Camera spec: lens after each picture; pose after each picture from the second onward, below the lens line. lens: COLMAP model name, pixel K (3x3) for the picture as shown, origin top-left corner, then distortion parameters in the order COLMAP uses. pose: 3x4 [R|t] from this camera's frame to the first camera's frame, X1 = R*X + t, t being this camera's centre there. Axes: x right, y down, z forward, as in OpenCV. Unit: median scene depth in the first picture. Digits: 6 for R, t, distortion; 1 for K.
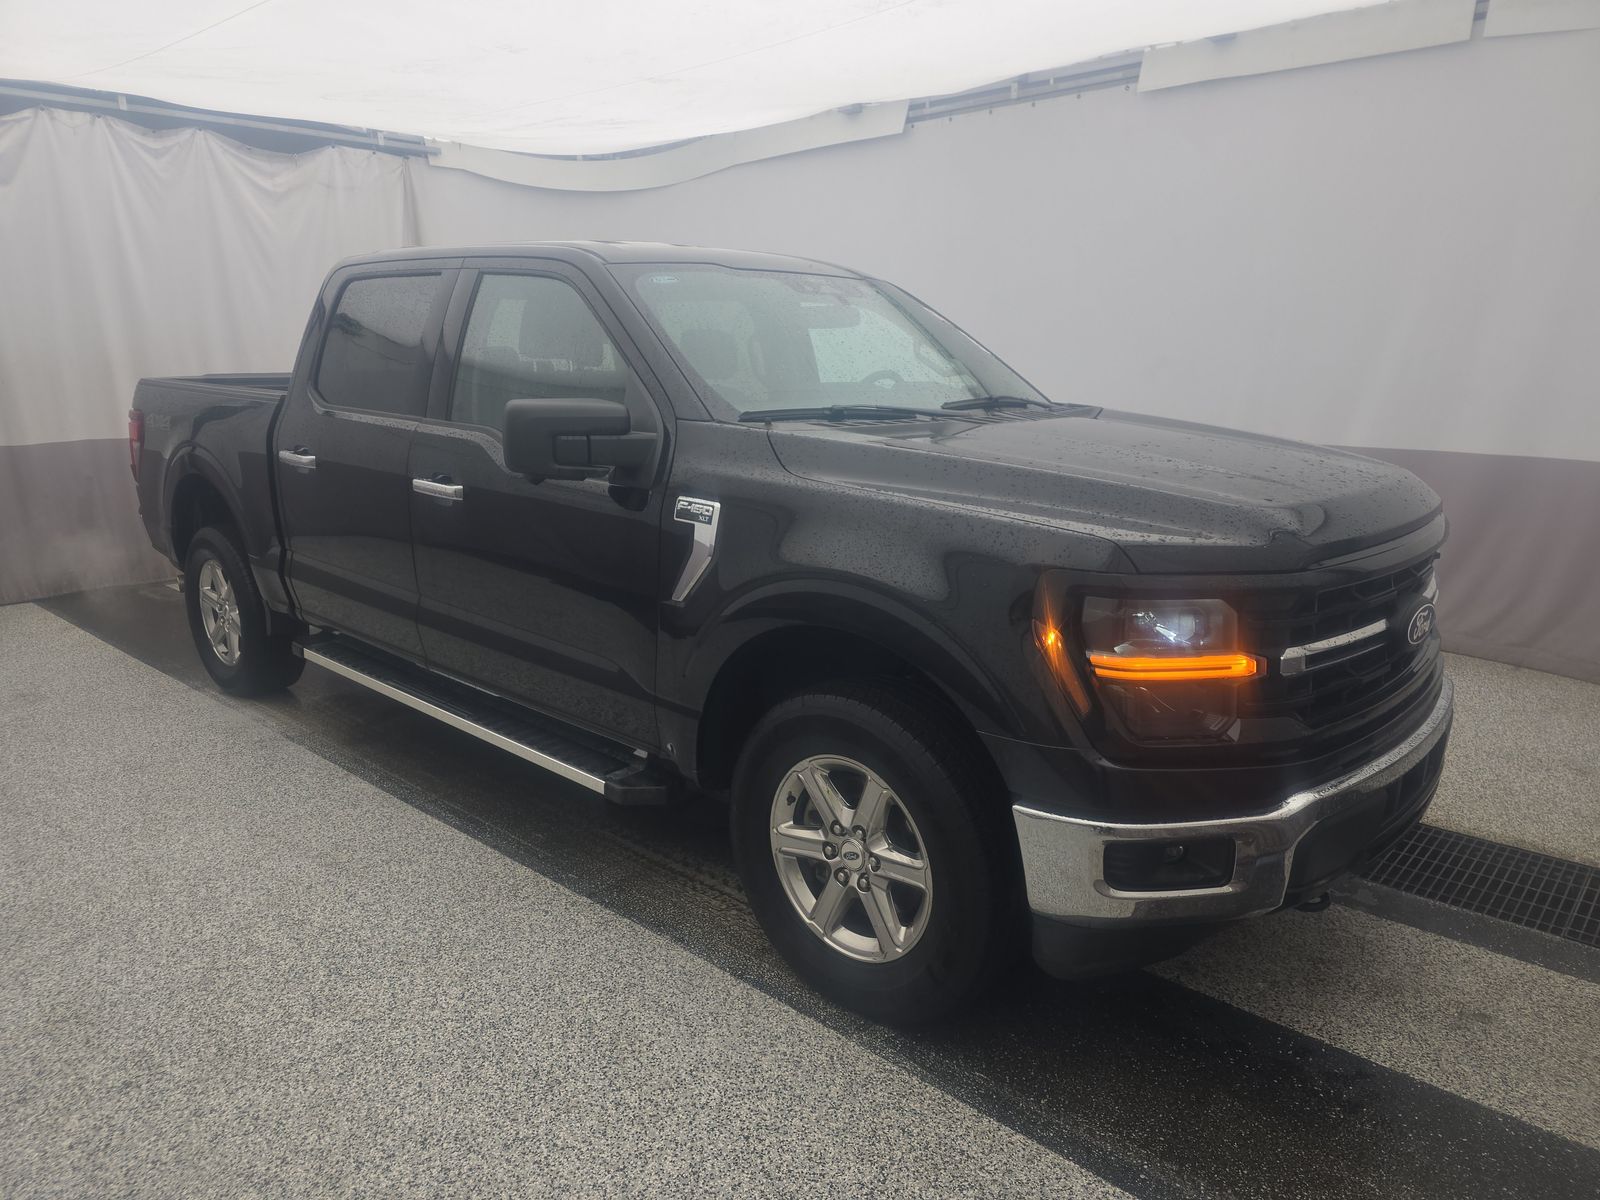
lens RADIAL K [[1075.7, 0, 805.9], [0, 1075.7, 597.8], [0, 0, 1]] dist [0.034332, -0.034588]
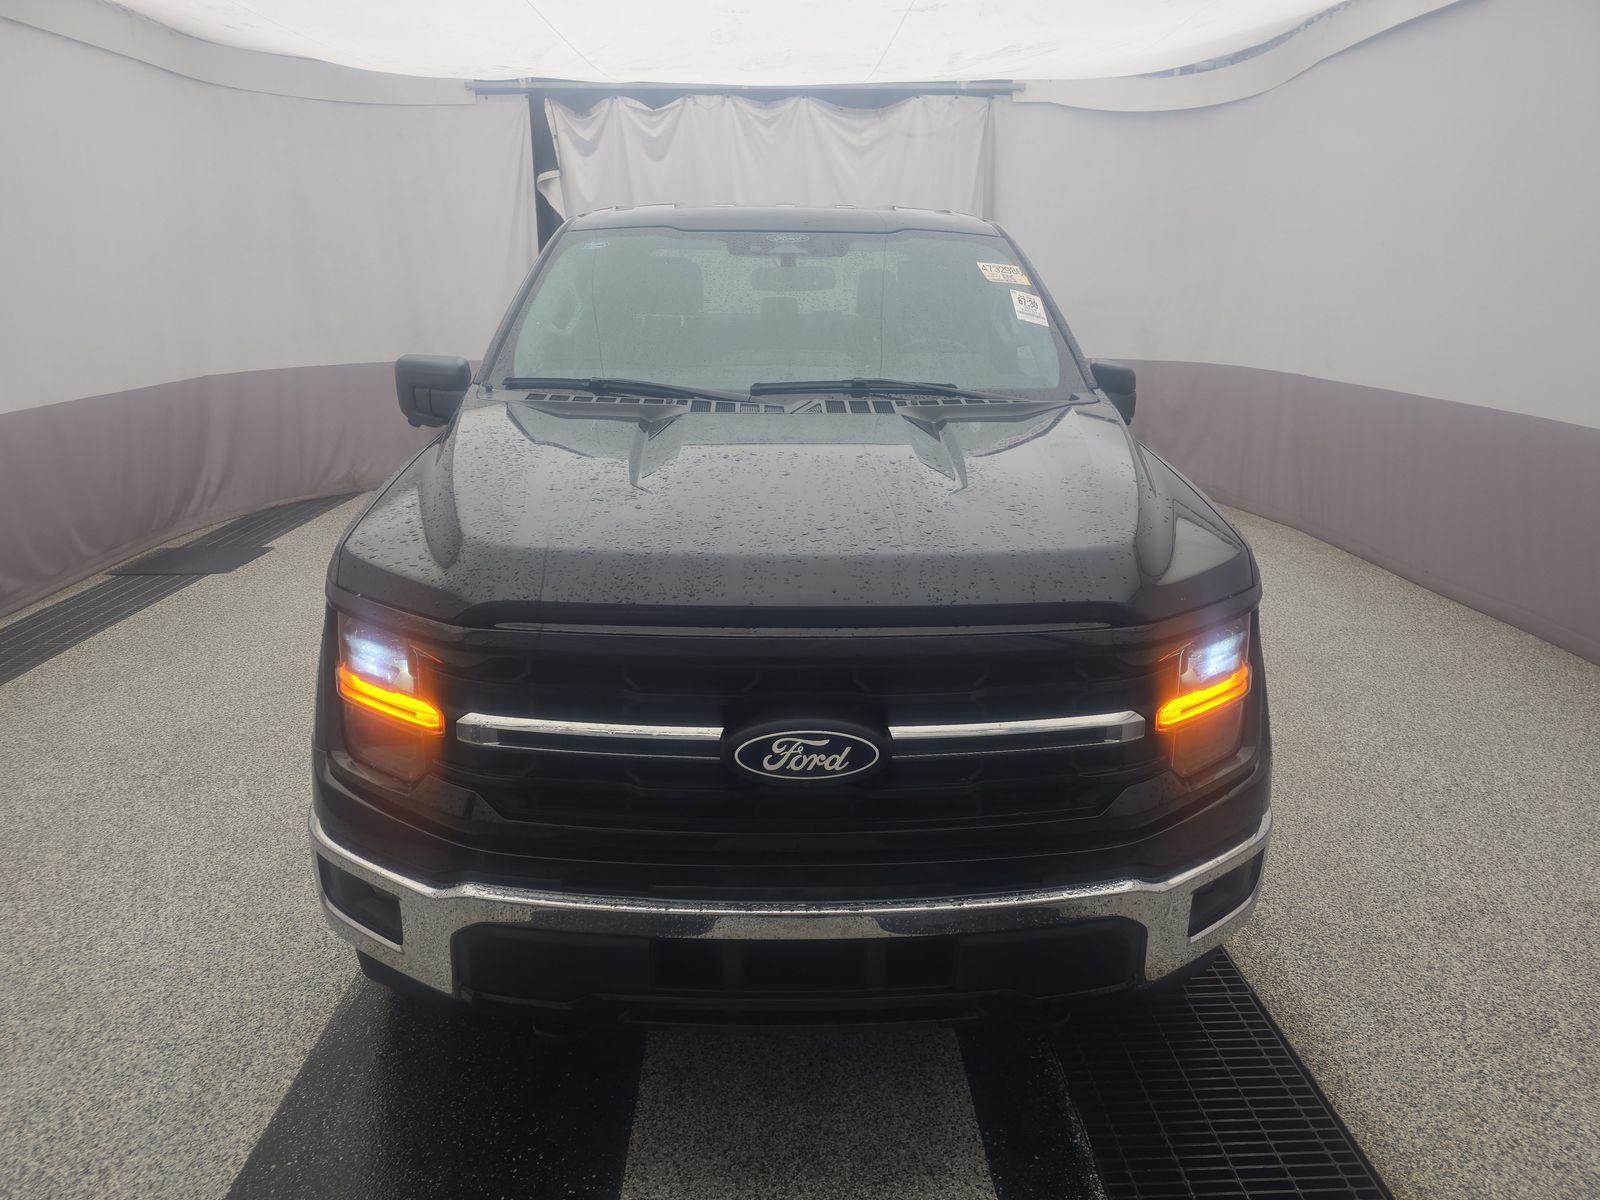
lens RADIAL K [[1075.7, 0, 805.9], [0, 1075.7, 597.8], [0, 0, 1]] dist [0.034332, -0.034588]
pose [[0.697701, 0.207995, -0.685530, 0.365841], [-0.161410, 0.977960, 0.132444, -0.059623], [0.697969, 0.018245, 0.715896, 0.179522]]
